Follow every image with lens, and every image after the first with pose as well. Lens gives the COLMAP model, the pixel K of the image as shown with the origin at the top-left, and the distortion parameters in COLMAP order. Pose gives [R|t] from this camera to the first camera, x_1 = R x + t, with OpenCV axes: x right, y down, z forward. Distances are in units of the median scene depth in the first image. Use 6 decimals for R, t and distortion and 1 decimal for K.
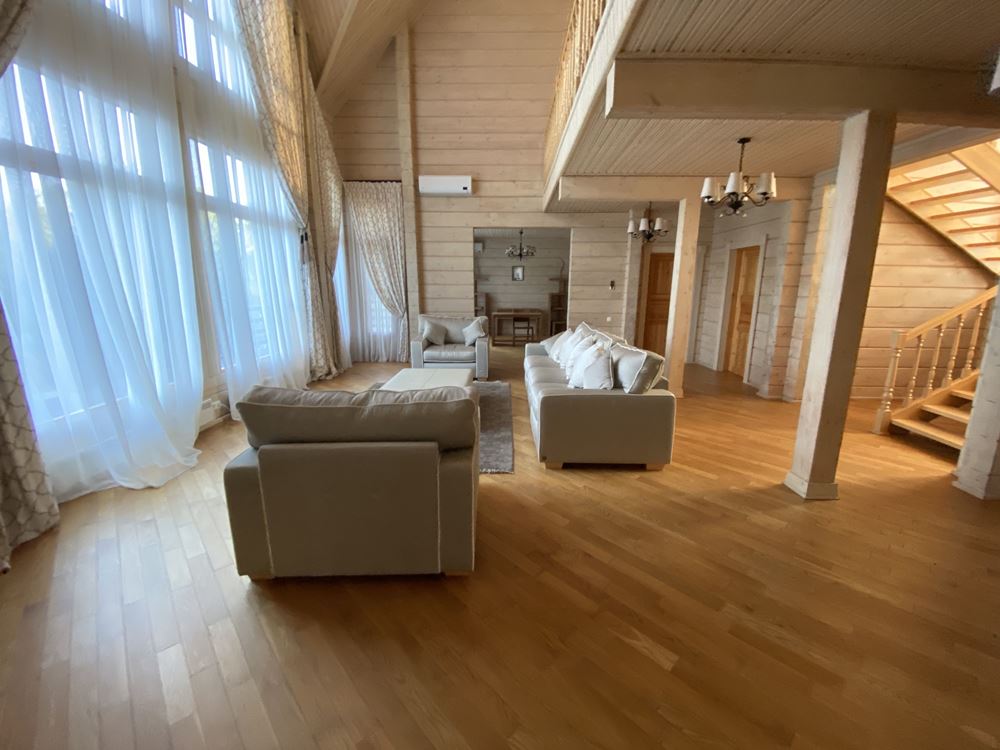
lens RADIAL K [[404.0, 0, 503.8], [0, 404.0, 373.0], [0, 0, 1]] dist [0.016436, -0.019283]
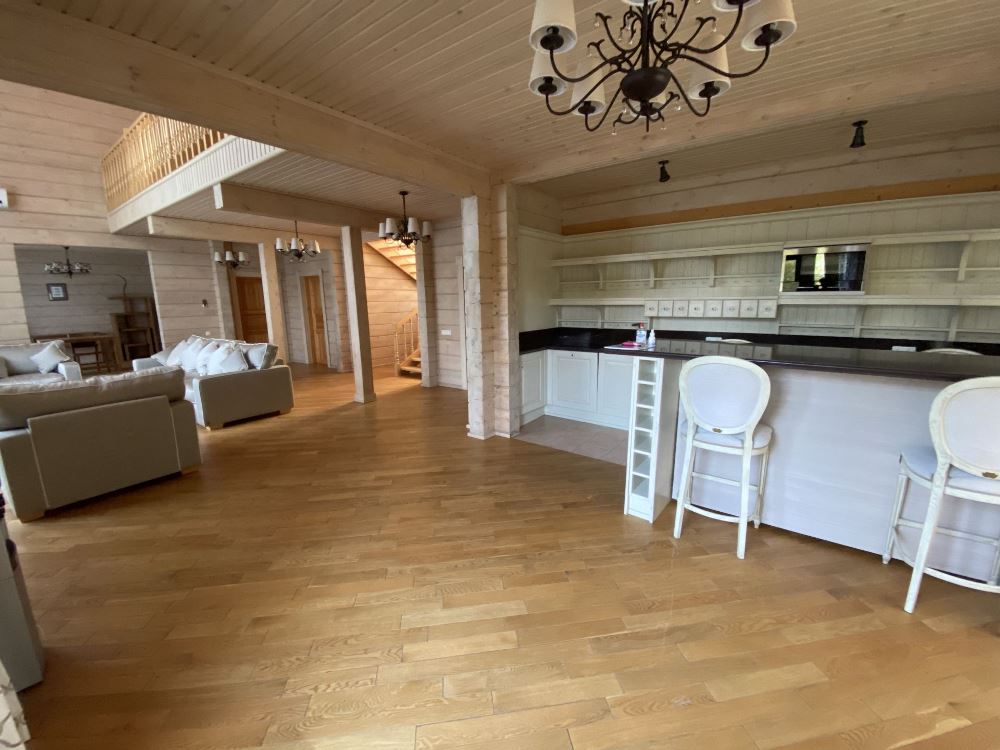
lens RADIAL K [[404.0, 0, 503.8], [0, 404.0, 373.0], [0, 0, 1]] dist [0.016436, -0.019283]
pose [[0.579471, -0.158466, 0.799438, -0.216179], [0.187177, 0.980571, 0.058696, 0.075921], [-0.793207, 0.115624, 0.597874, -0.378306]]
